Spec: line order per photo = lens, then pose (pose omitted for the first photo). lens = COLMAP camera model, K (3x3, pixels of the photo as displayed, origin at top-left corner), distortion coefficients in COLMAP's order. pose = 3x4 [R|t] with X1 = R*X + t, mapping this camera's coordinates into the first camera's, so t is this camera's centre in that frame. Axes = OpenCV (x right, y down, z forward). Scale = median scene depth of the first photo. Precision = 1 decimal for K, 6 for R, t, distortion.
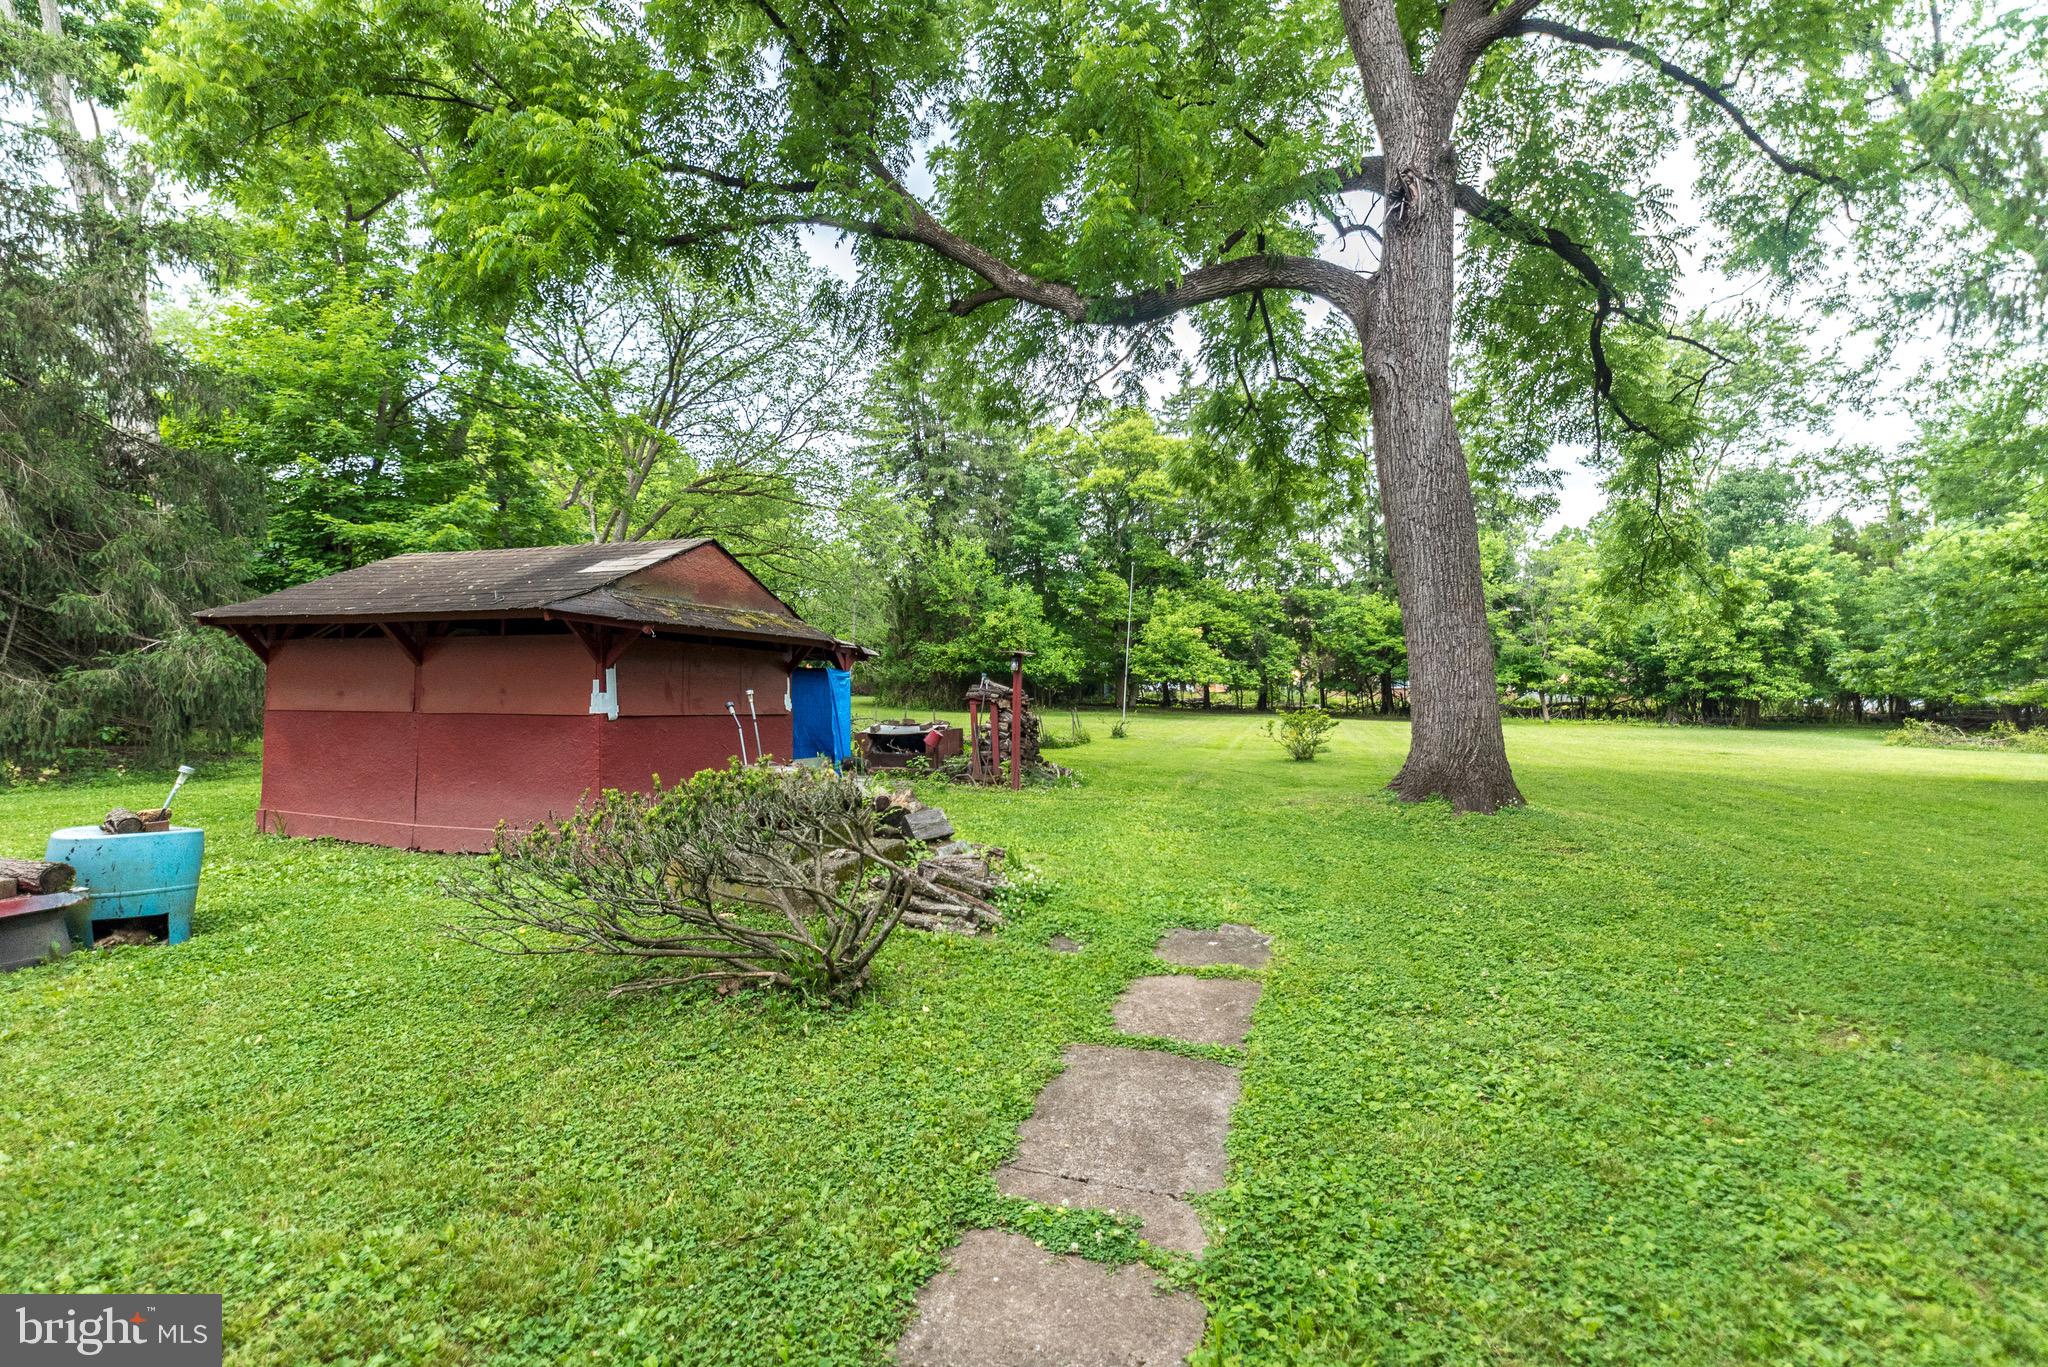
lens RADIAL K [[910.4, 0, 1027.8], [0, 910.4, 650.1], [0, 0, 1]] dist [0.003960, 0.000955]
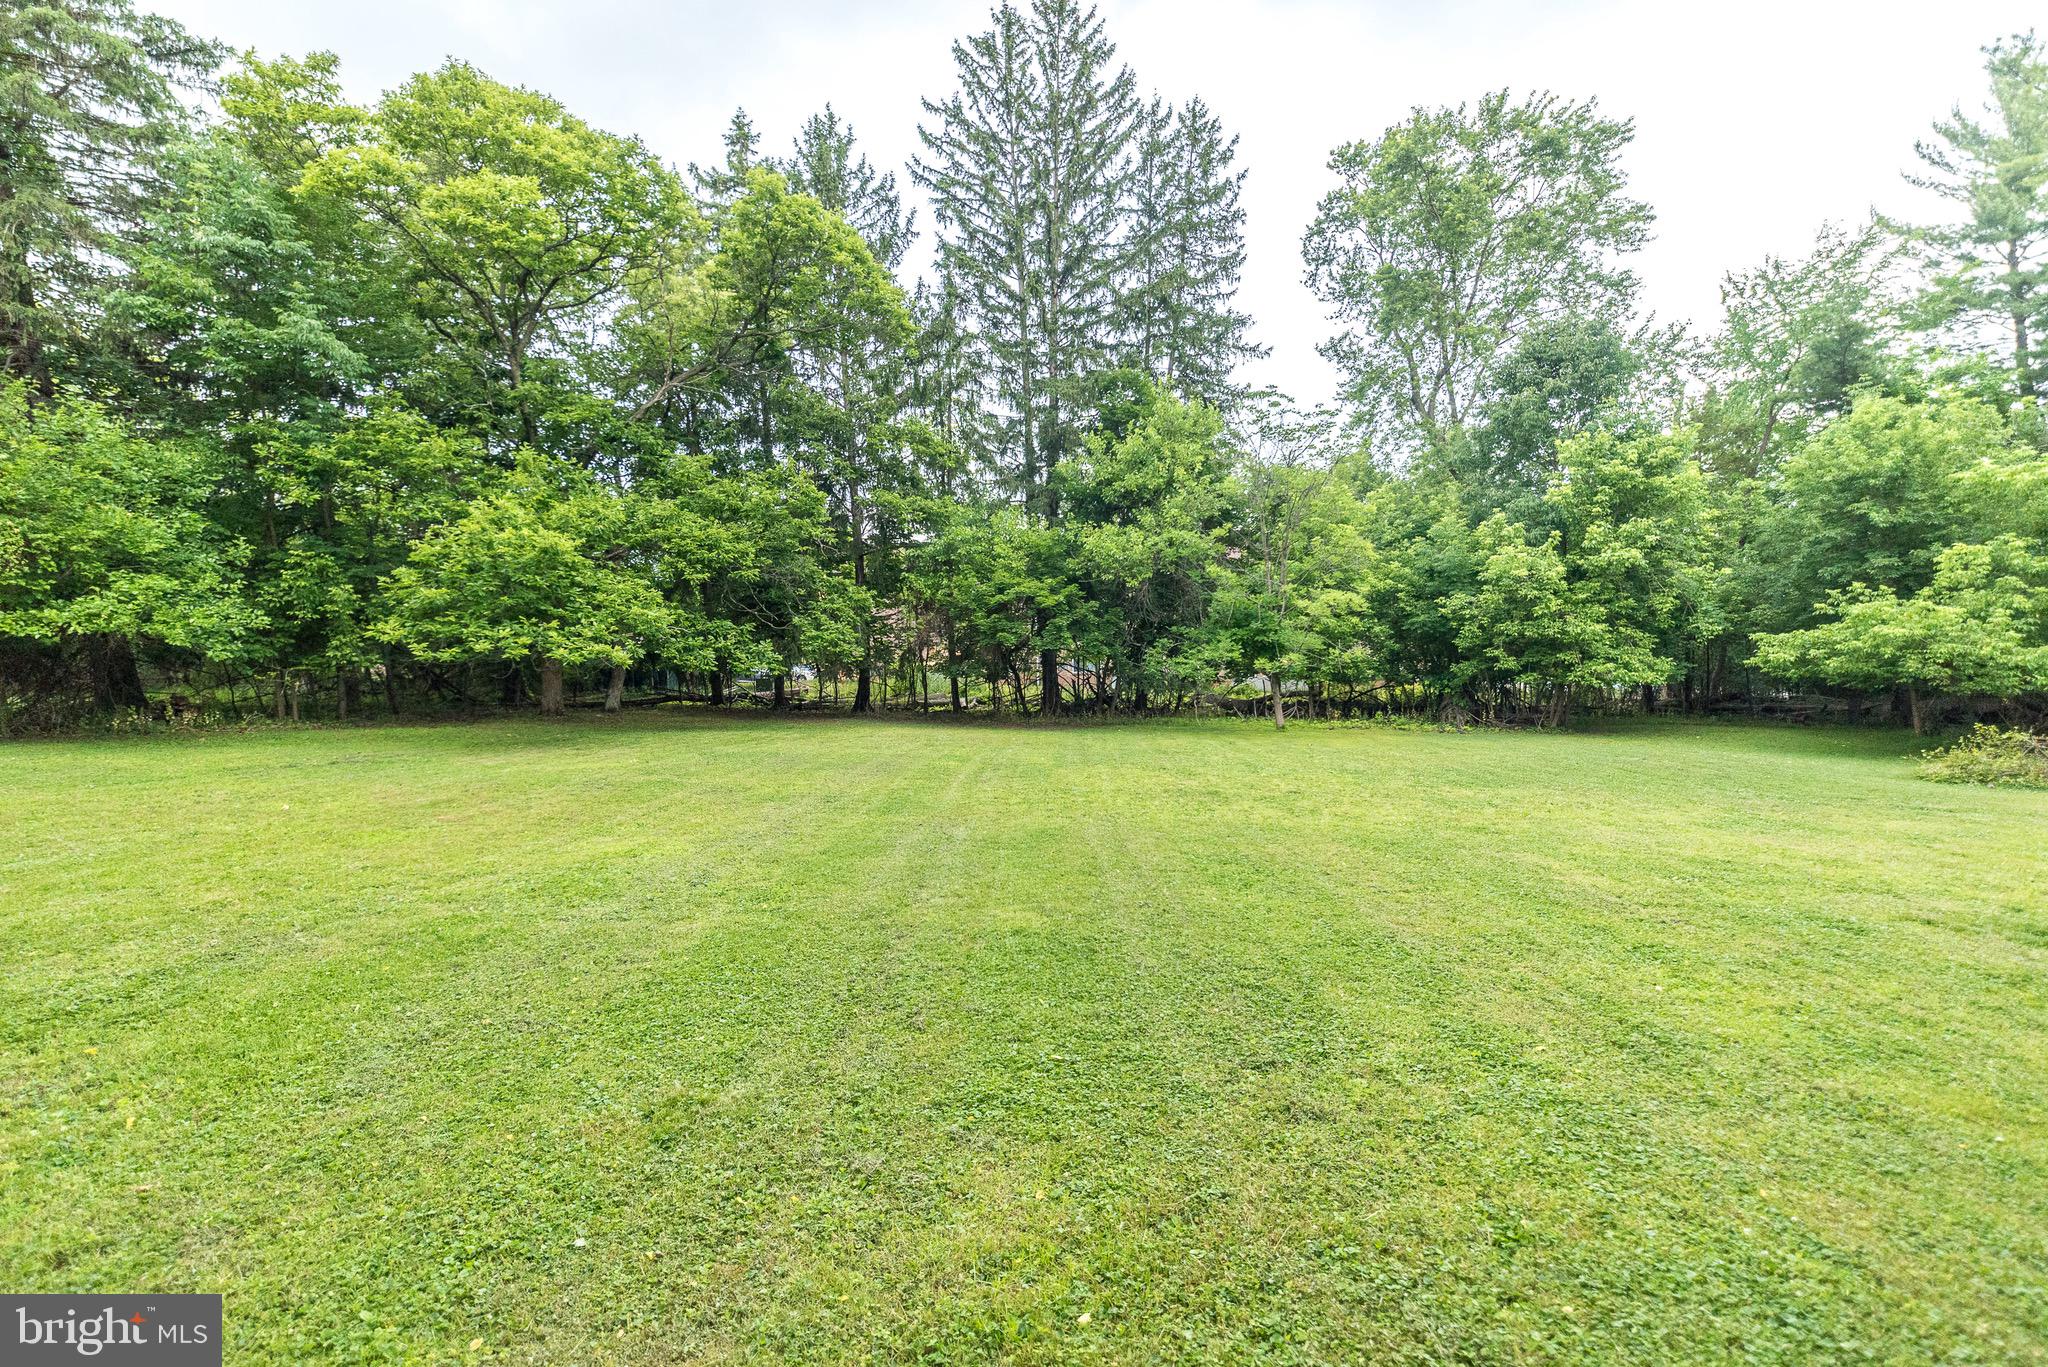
lens RADIAL K [[910.4, 0, 1036.9], [0, 910.4, 683.5], [0, 0, 1]] dist [0.003960, 0.000955]
pose [[0.959139, -0.011741, 0.282690, 0.272608], [-0.002521, 0.998744, 0.050033, 0.023313], [-0.282923, -0.048701, 0.957906, 0.521180]]
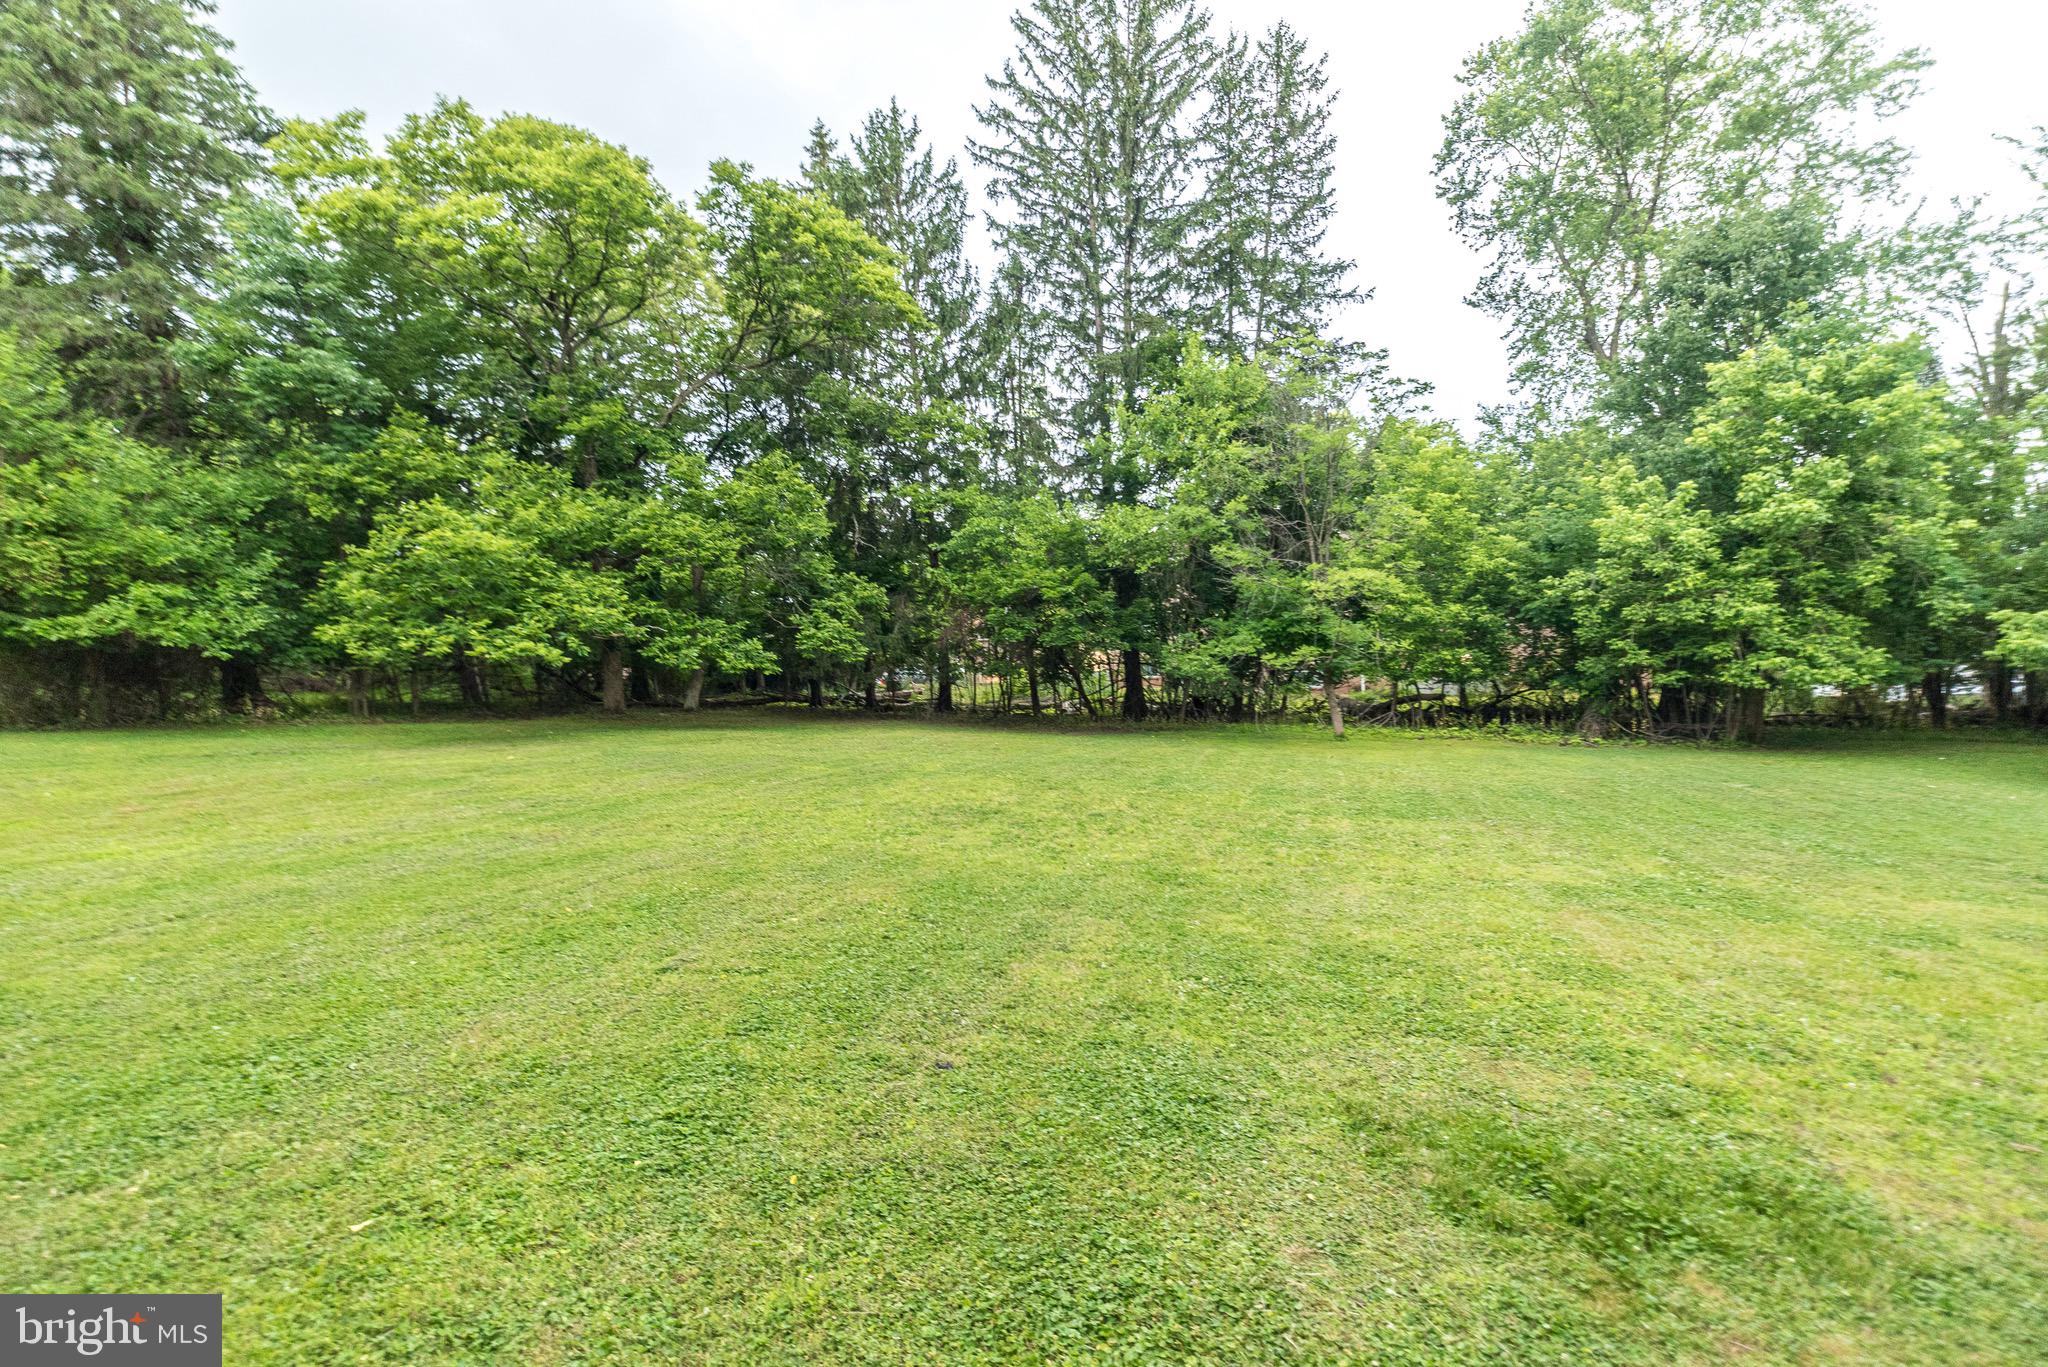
lens RADIAL K [[910.4, 0, 1042.6], [0, 910.4, 678.2], [0, 0, 1]] dist [0.003960, 0.000955]
pose [[0.999811, -0.008804, 0.017335, 0.432006], [0.008157, 0.999279, 0.037084, 0.029892], [-0.017649, -0.036936, 0.999162, 0.551863]]
